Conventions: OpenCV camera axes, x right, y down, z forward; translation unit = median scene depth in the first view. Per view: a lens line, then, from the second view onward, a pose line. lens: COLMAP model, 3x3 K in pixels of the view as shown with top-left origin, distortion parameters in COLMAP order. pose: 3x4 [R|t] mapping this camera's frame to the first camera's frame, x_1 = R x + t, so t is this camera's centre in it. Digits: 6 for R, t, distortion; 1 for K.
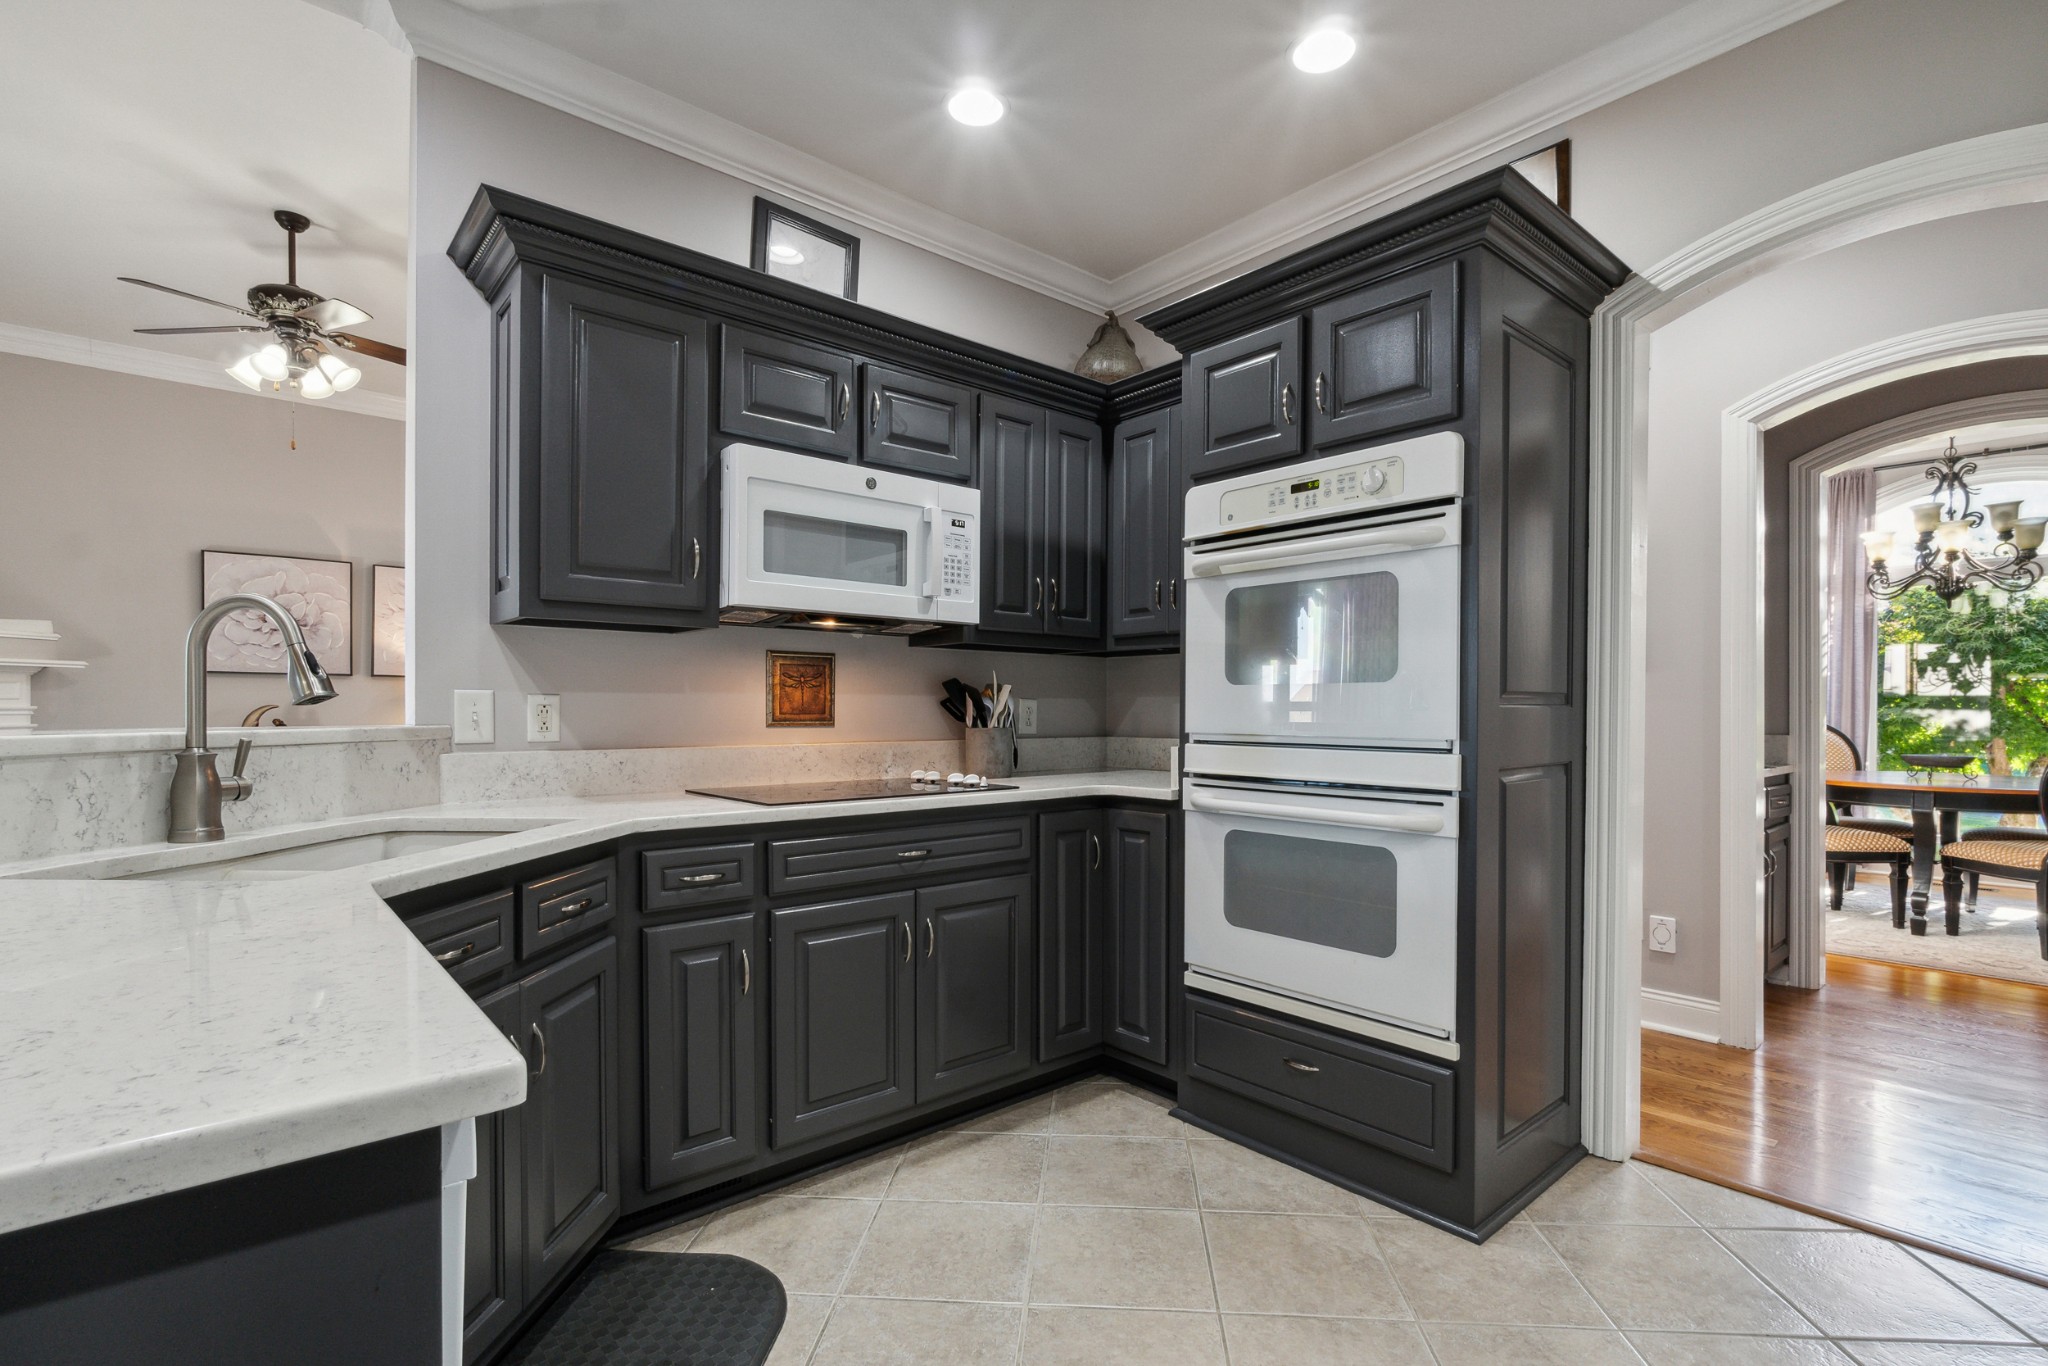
lens RADIAL K [[946.5, 0, 1024.6], [0, 946.5, 703.7], [0, 0, 1]] dist [-0.002206, -0.000317]
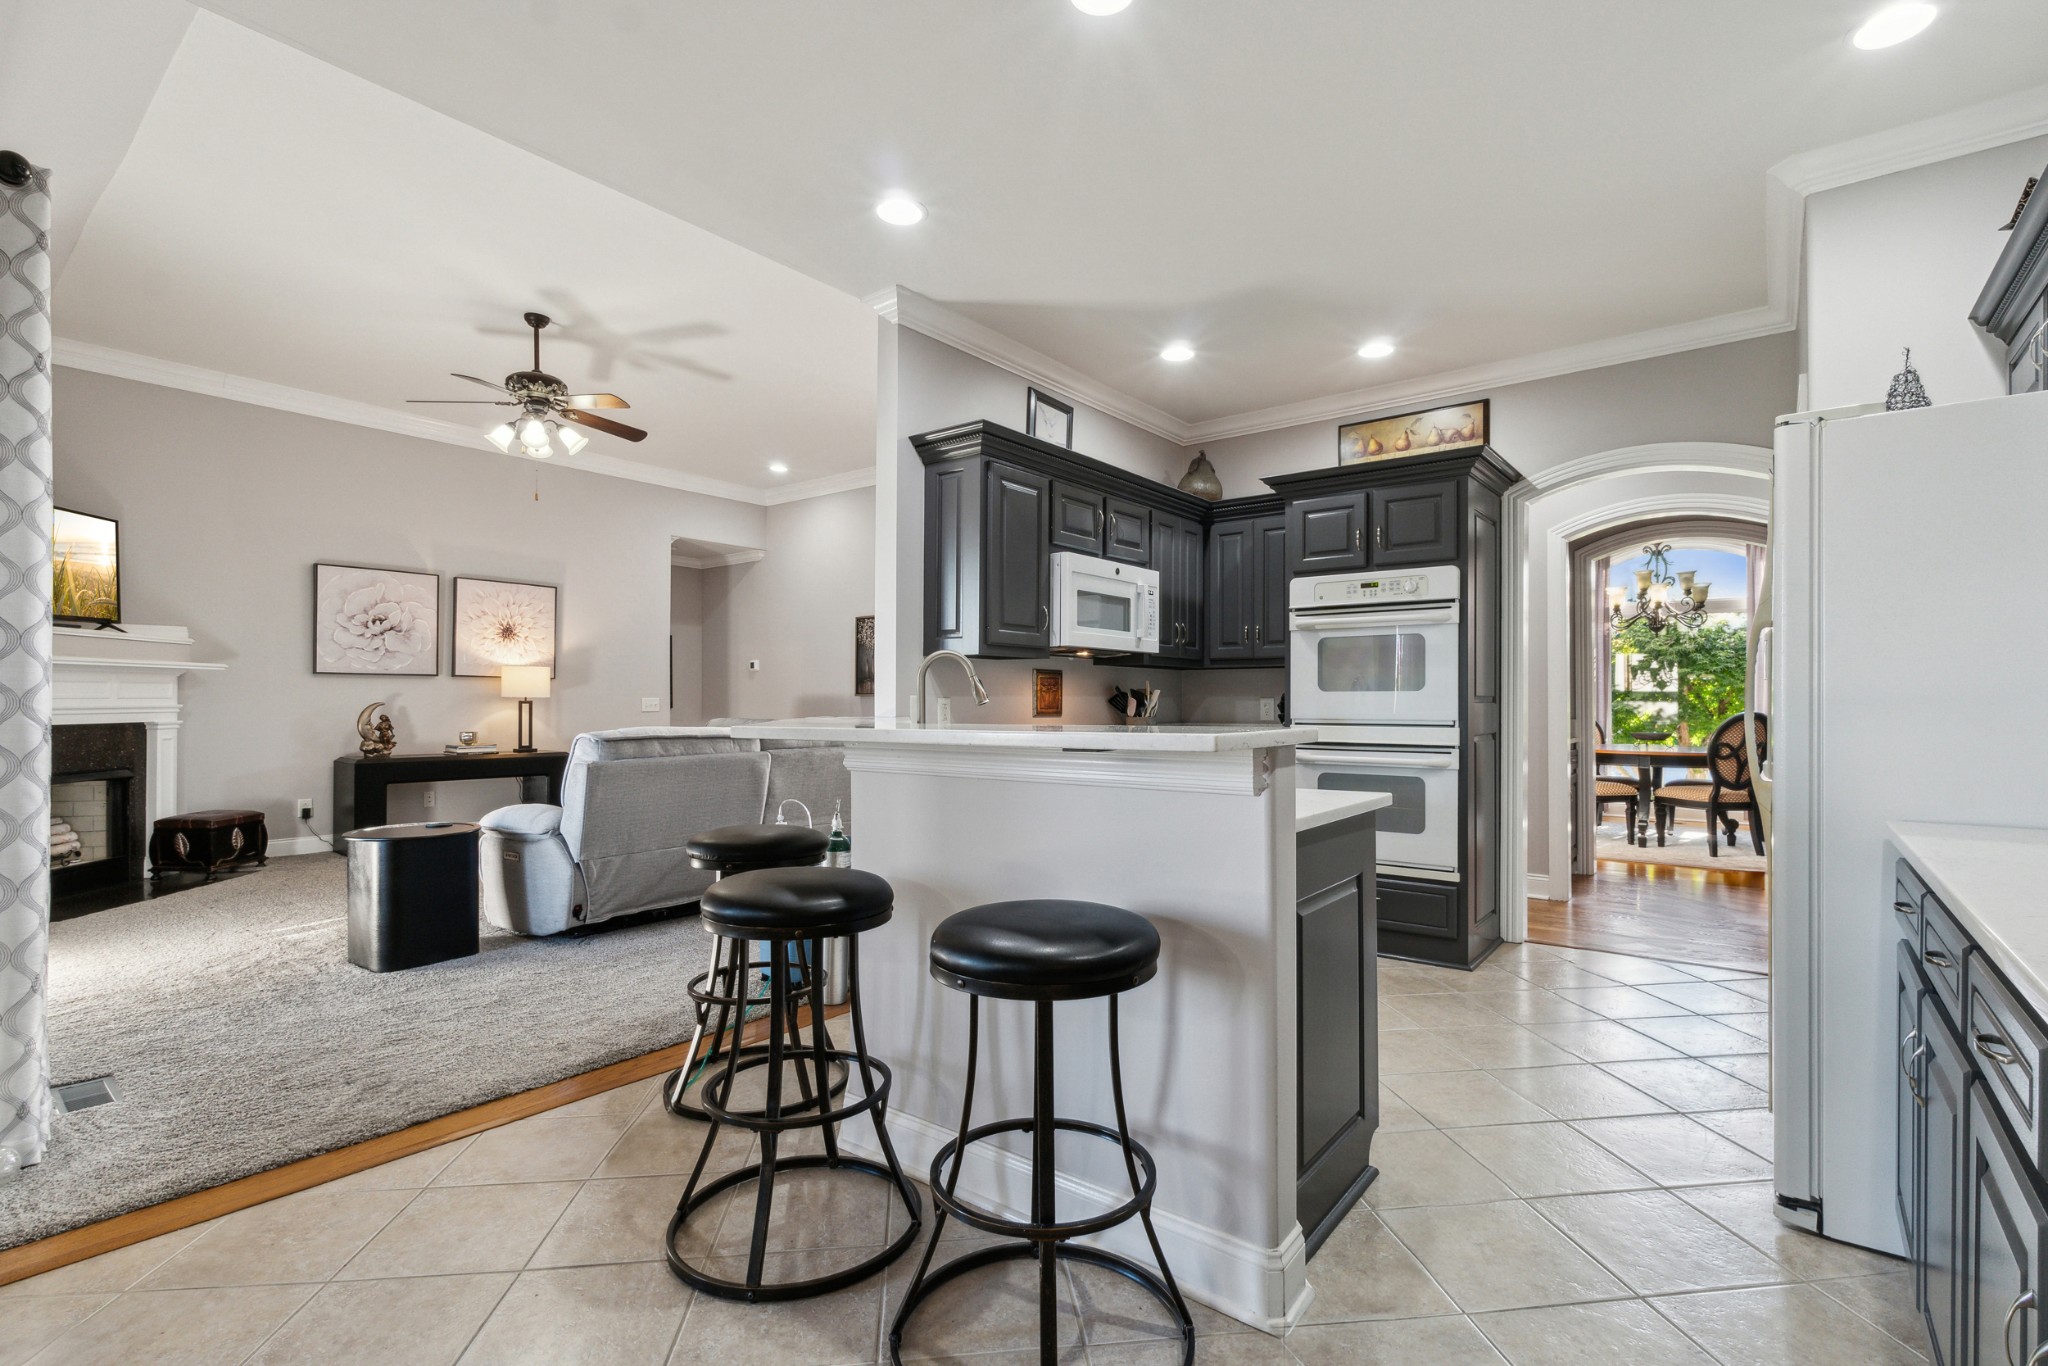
lens RADIAL K [[946.5, 0, 1022.4], [0, 946.5, 685.6], [0, 0, 1]] dist [-0.002206, -0.000317]
pose [[0.981361, 0.000466, 0.192174, -0.501927], [0.001745, 0.999934, -0.011331, -0.008761], [-0.192166, 0.011455, 0.981295, -0.474762]]
